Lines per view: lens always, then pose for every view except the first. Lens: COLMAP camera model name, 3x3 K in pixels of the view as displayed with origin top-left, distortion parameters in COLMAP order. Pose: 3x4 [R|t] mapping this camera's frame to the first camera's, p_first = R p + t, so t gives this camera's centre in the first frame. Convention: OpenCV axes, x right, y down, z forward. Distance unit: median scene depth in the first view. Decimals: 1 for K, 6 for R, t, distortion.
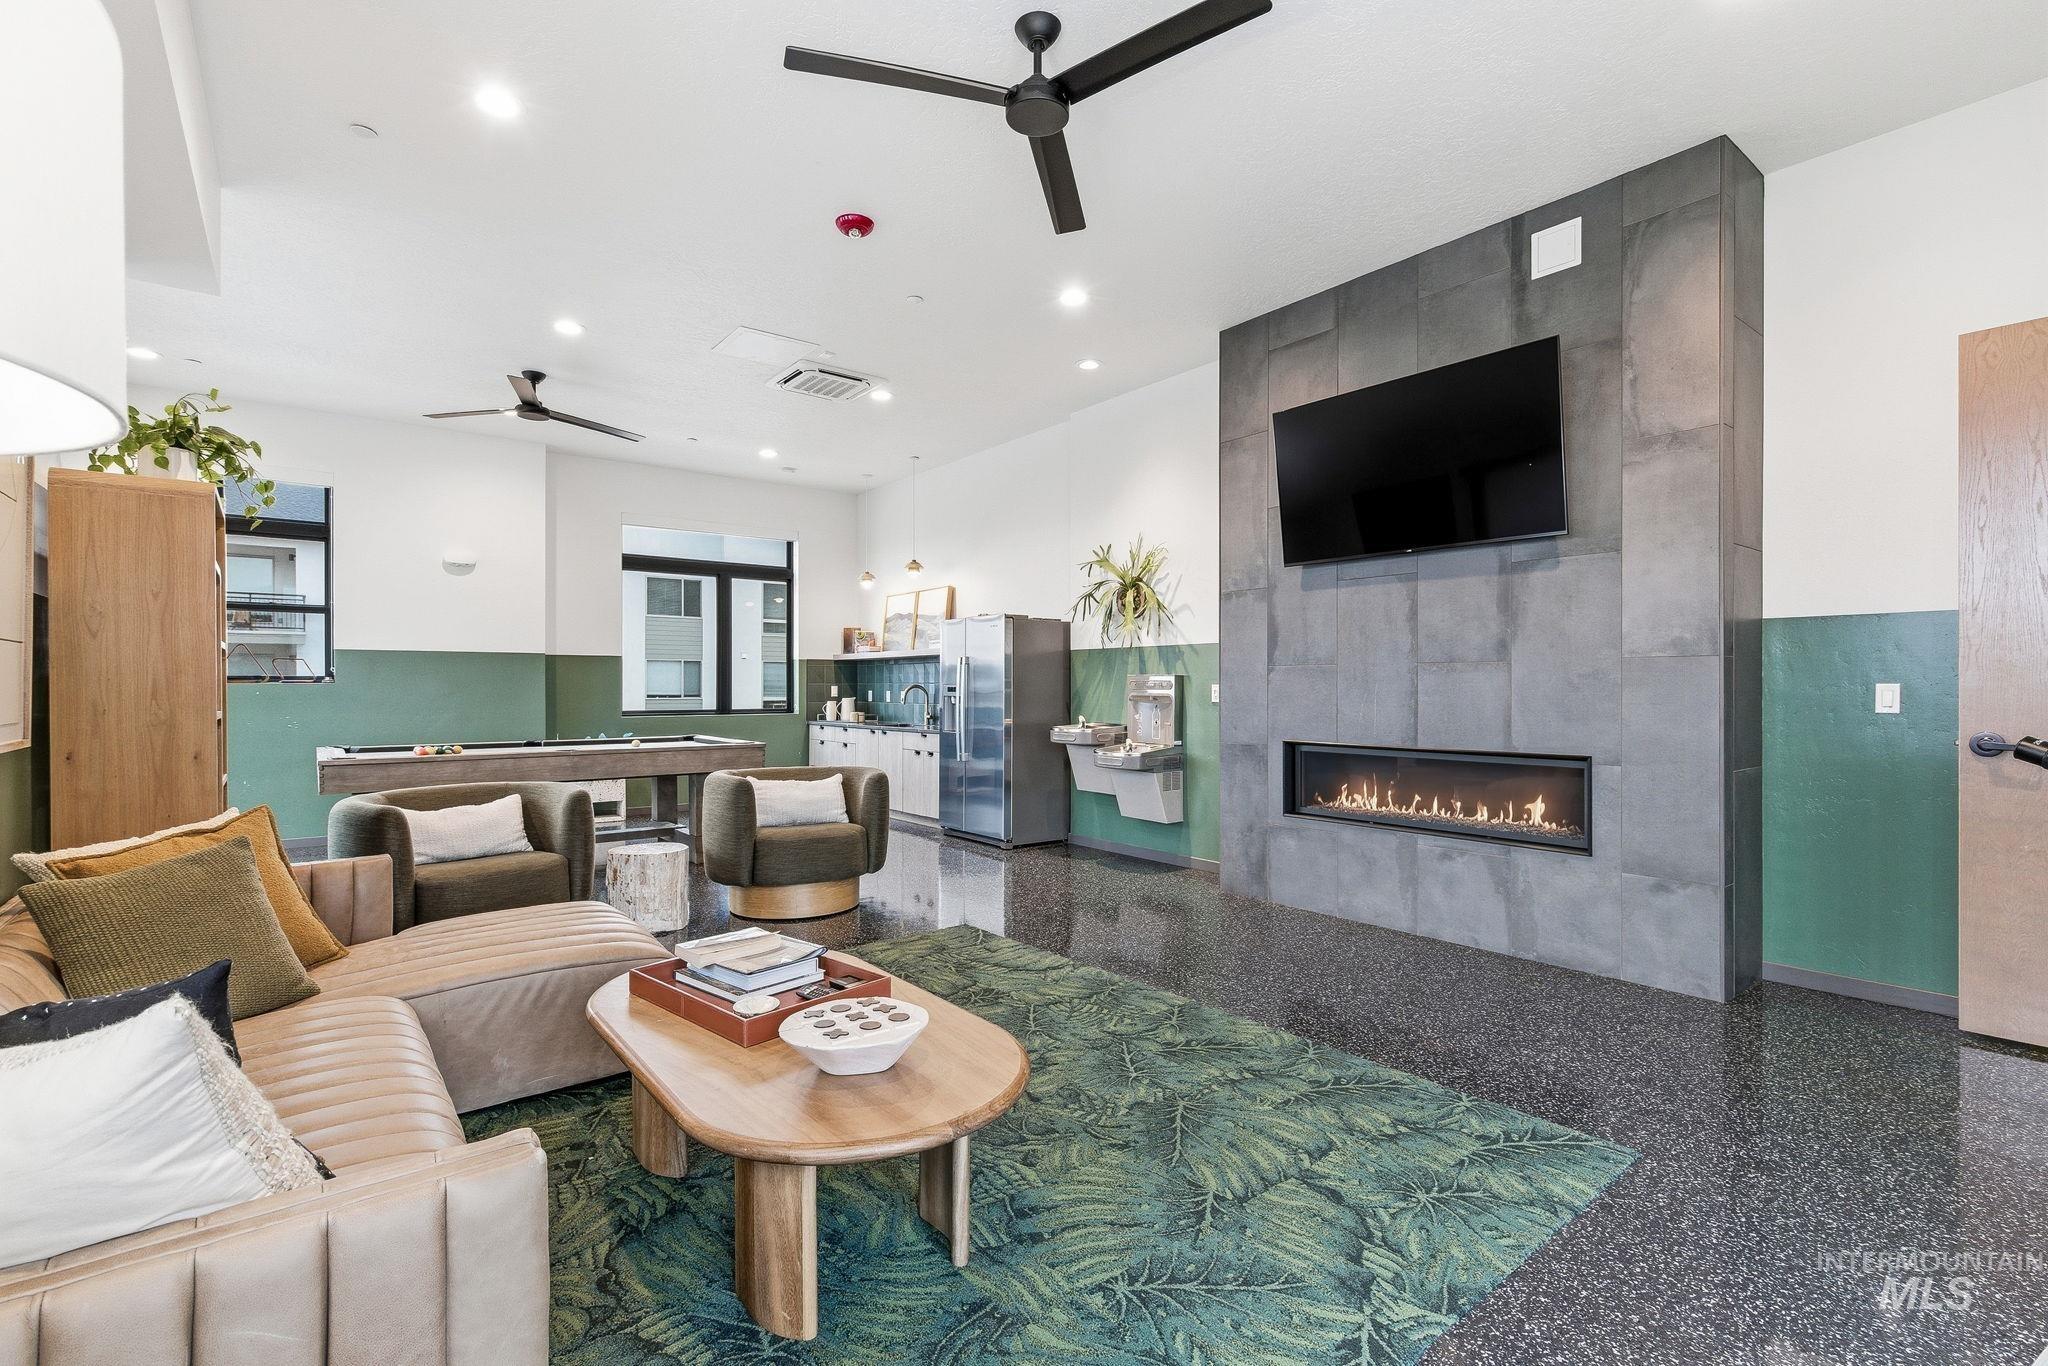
lens RADIAL K [[936.4, 0, 1024.9], [0, 936.4, 681.2], [0, 0, 1]] dist [0.003617, -0.001450]
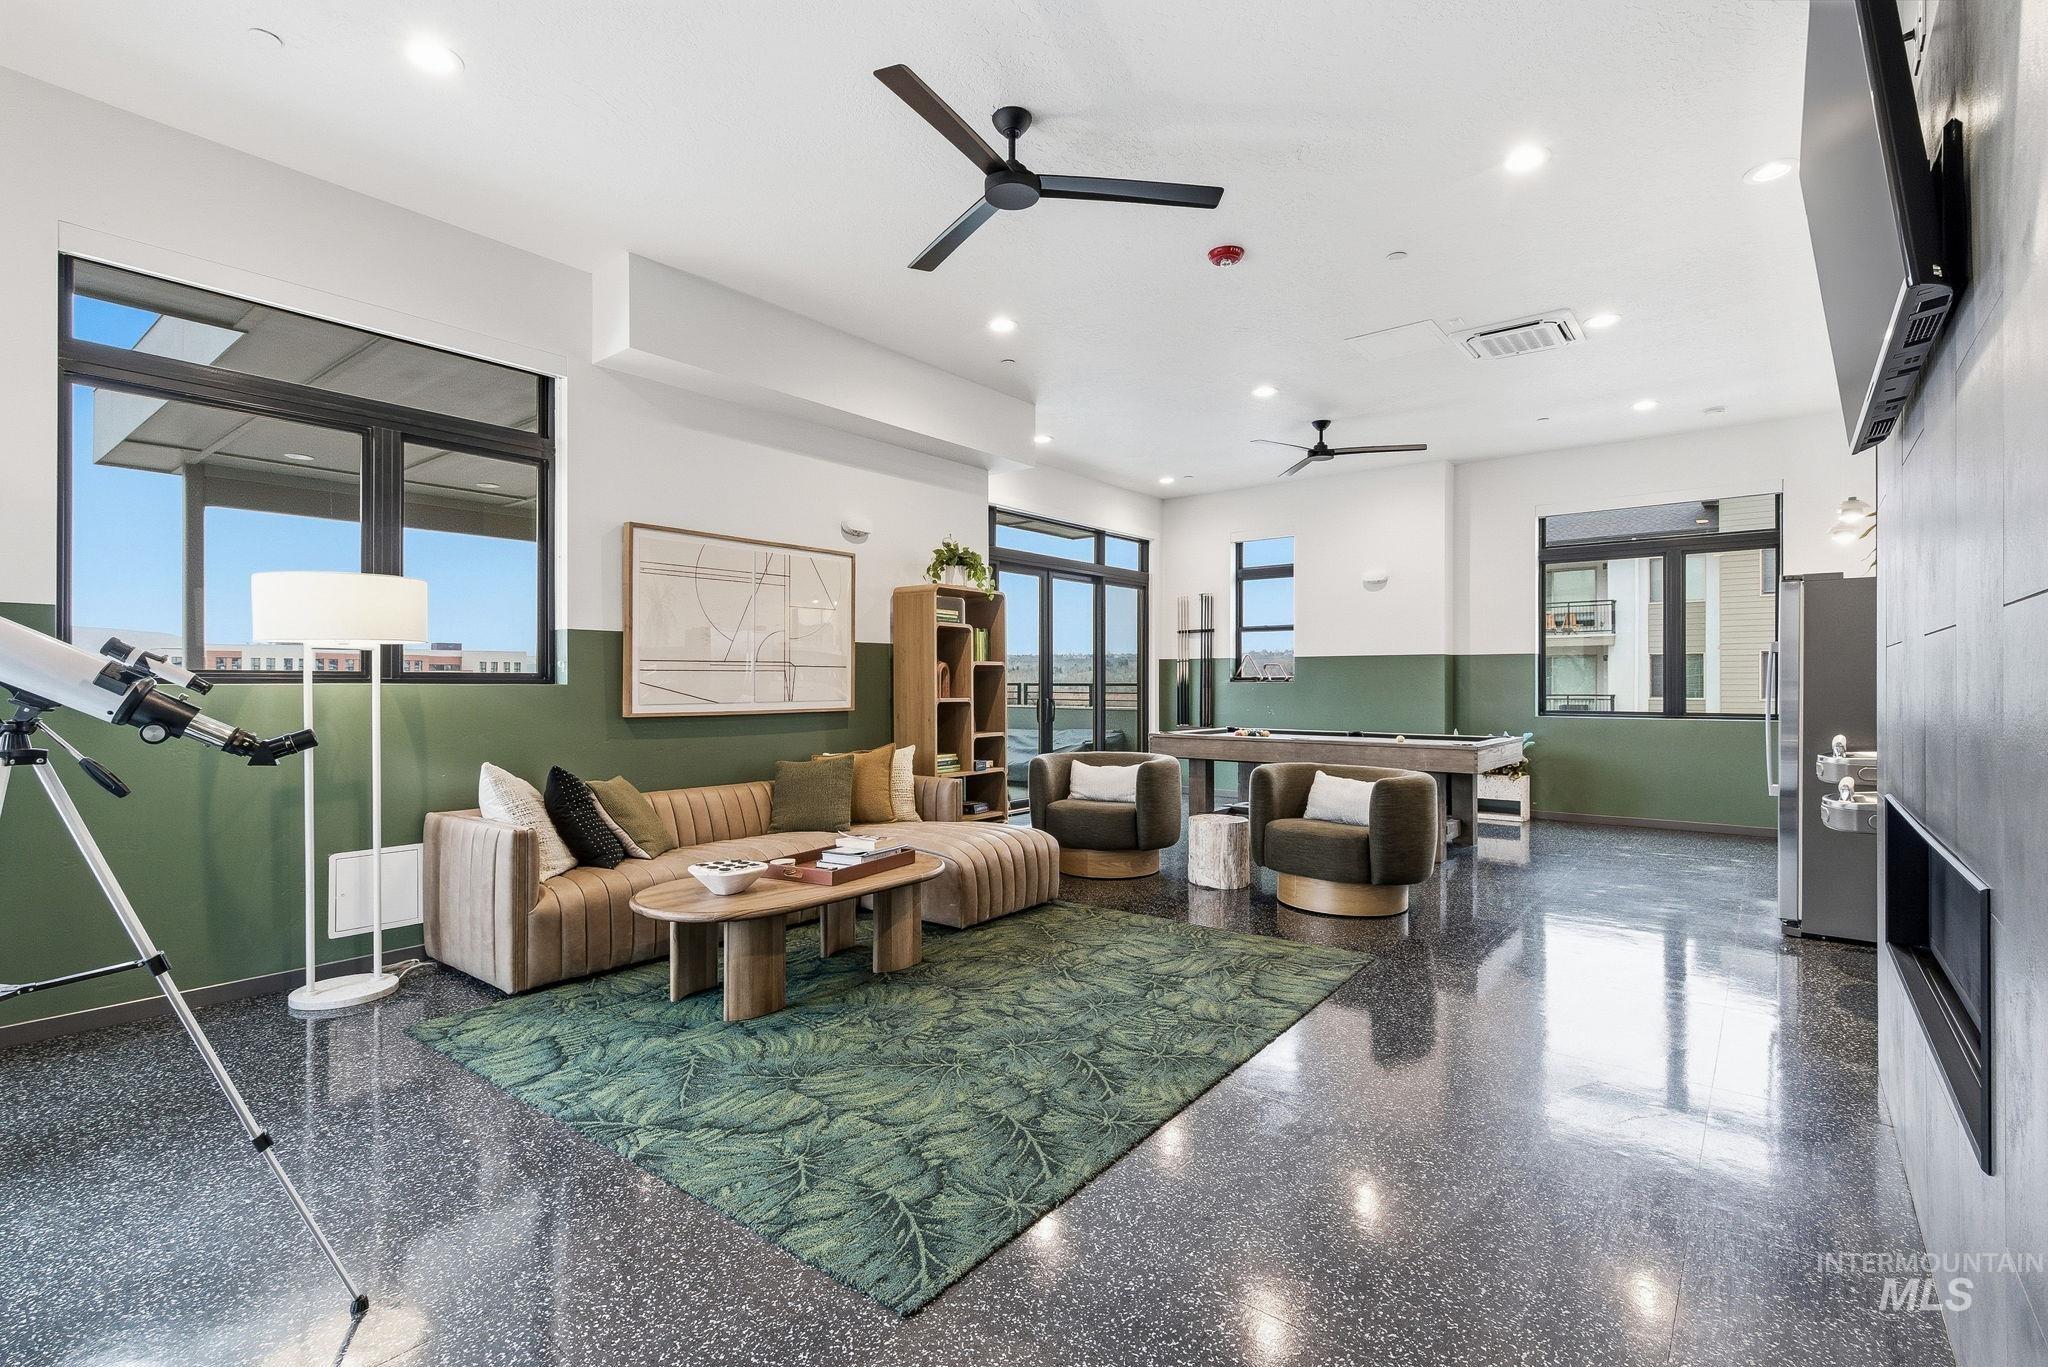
lens RADIAL K [[936.4, 0, 1019.3], [0, 936.4, 682.2], [0, 0, 1]] dist [0.003617, -0.001450]
pose [[0.226583, -0.000038, -0.973992, 1.095955], [0.003912, 0.999992, 0.000871, -0.000948], [0.973984, -0.004008, 0.226581, 0.716345]]
